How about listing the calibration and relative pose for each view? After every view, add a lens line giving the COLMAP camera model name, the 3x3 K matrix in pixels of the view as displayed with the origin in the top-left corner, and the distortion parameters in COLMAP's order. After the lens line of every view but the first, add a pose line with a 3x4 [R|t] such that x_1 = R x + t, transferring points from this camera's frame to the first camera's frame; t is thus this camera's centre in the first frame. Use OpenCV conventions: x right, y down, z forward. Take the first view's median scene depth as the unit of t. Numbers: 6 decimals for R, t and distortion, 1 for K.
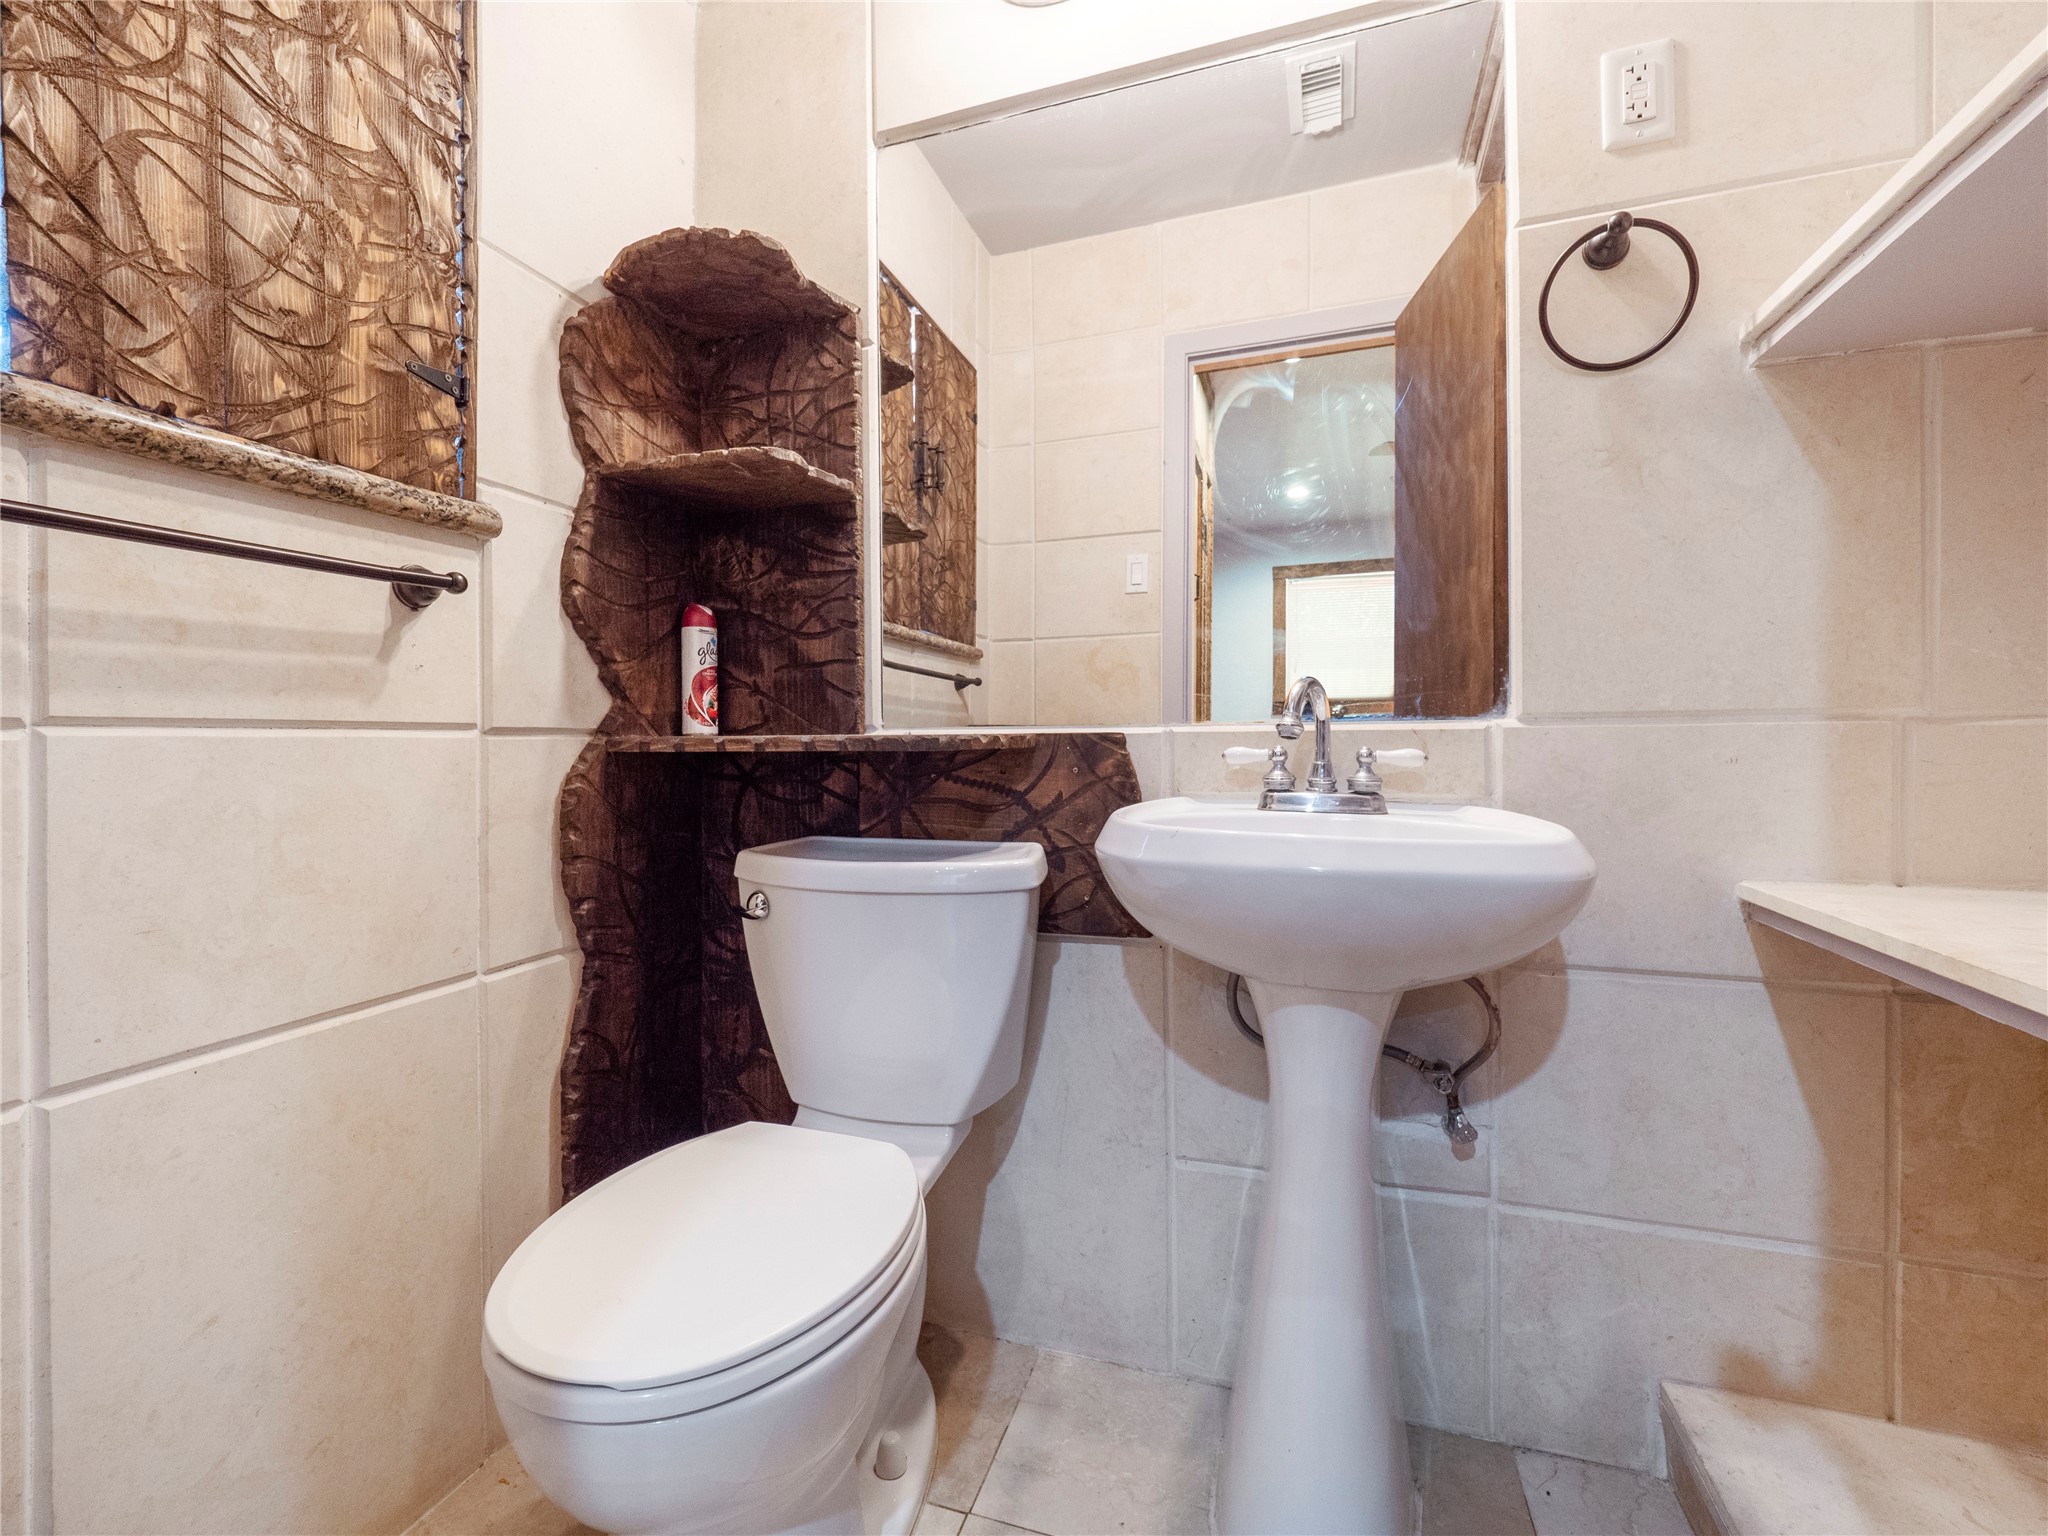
lens RADIAL K [[861.6, 0, 1021.4], [0, 861.6, 748.2], [0, 0, 1]] dist [0.014802, -0.015712]
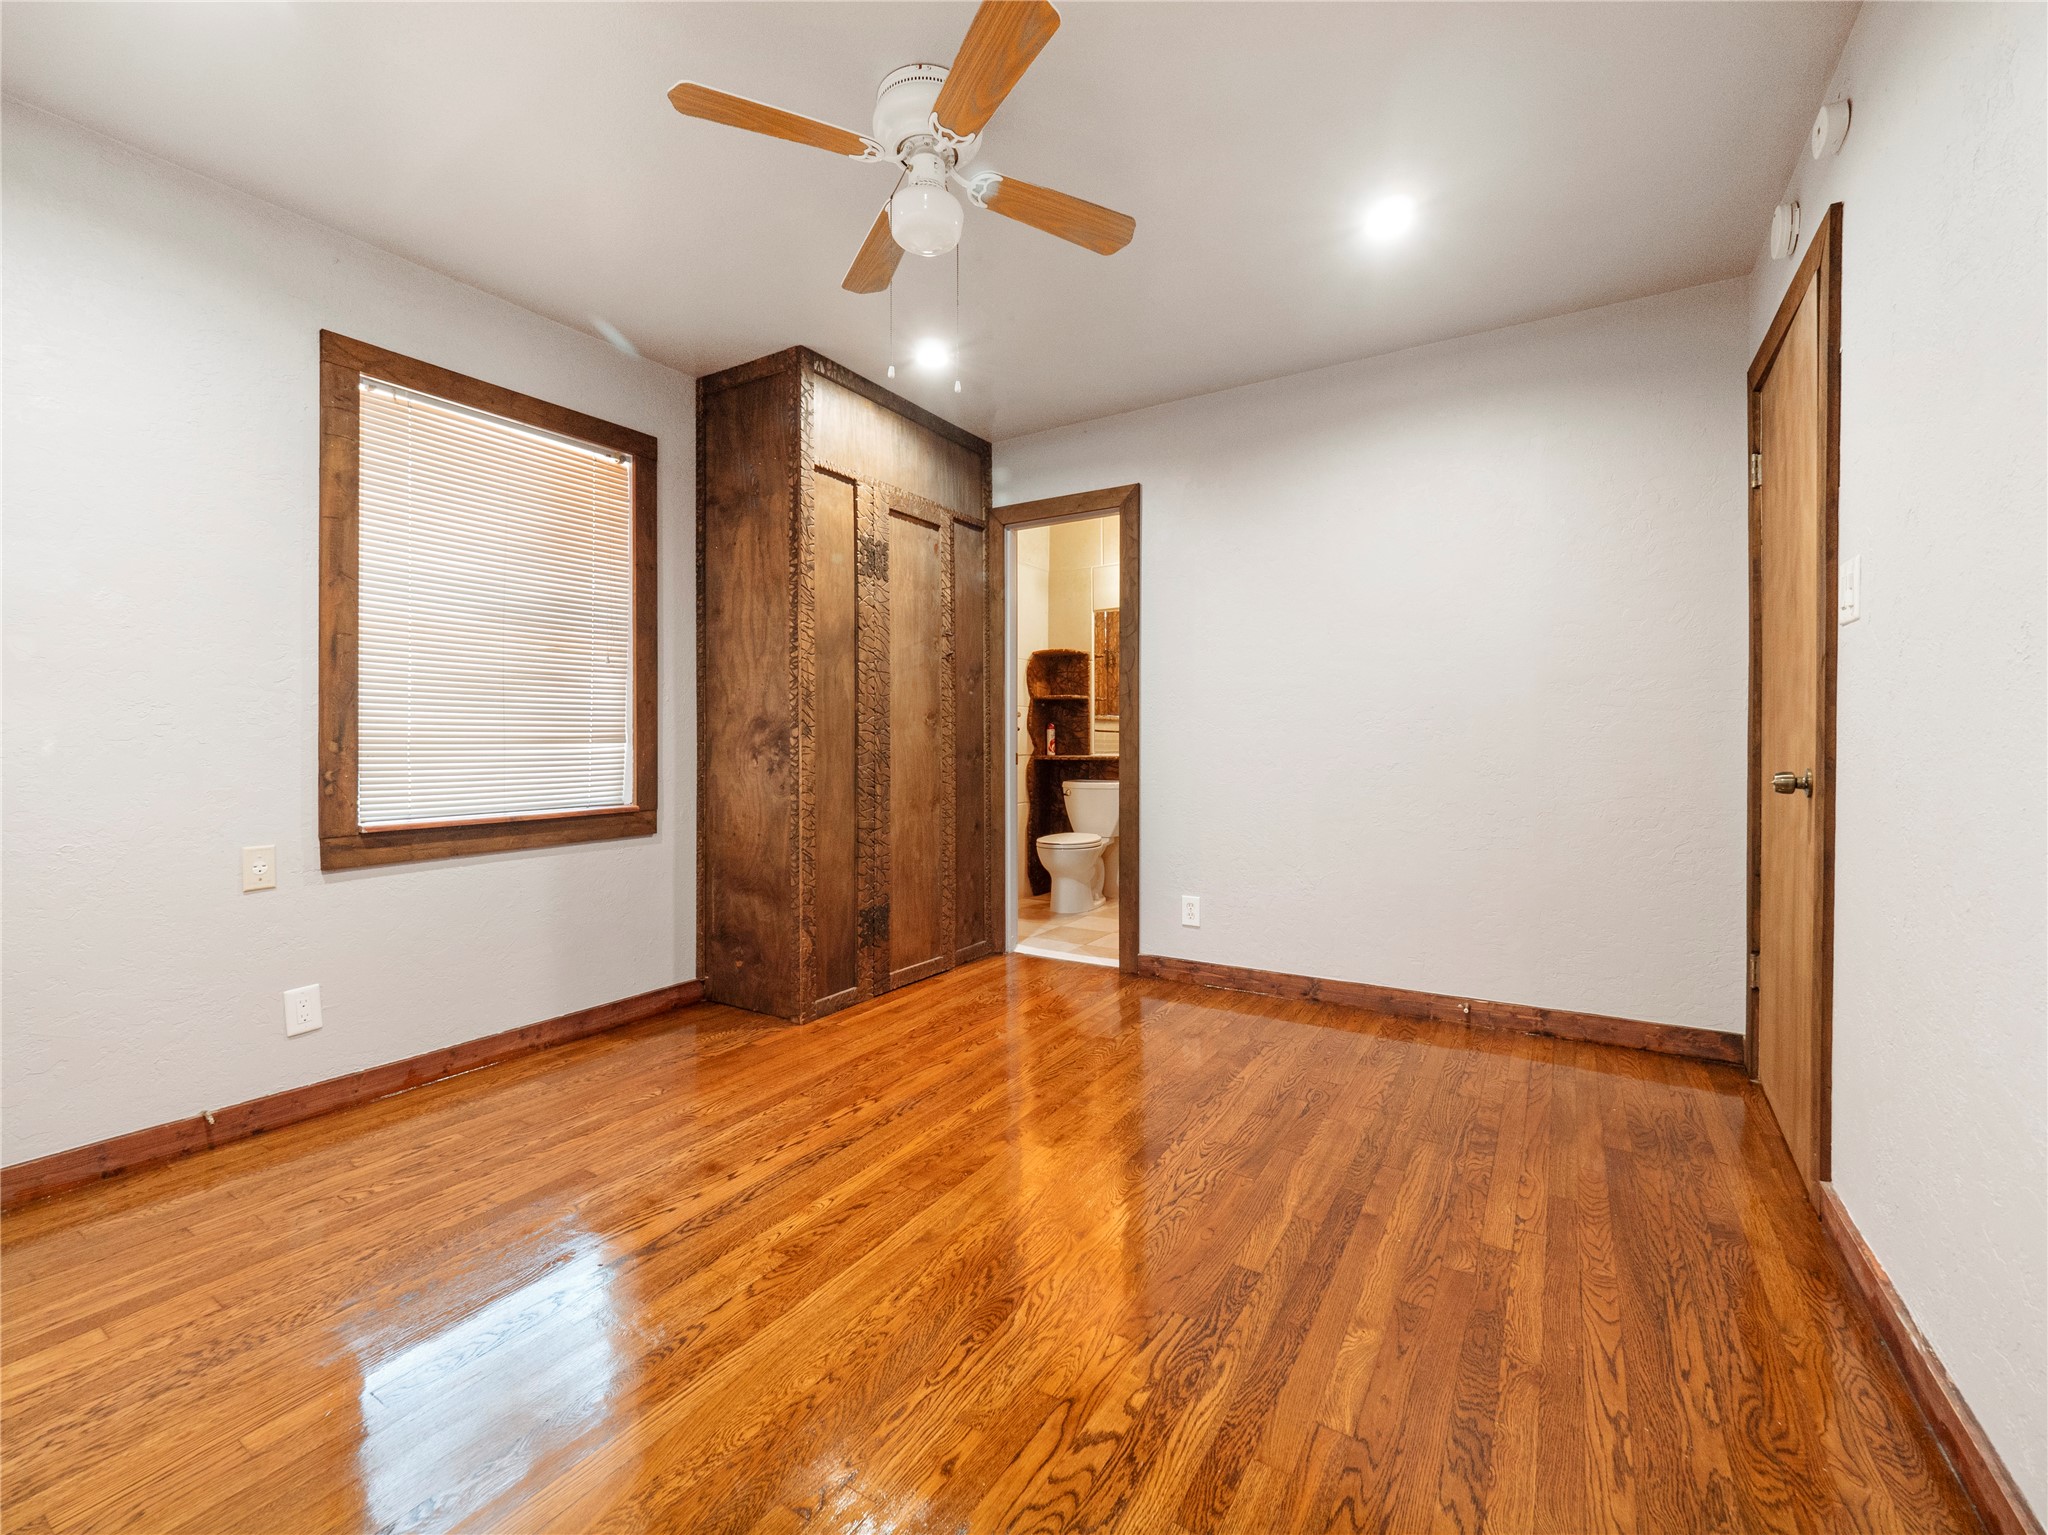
lens RADIAL K [[861.6, 0, 1021.4], [0, 861.6, 747.7], [0, 0, 1]] dist [0.014802, -0.015712]
pose [[0.970535, 0.003721, -0.240933, 0.493209], [-0.003653, 0.999993, 0.000728, -0.054574], [0.240934, 0.000174, 0.970542, -3.090502]]
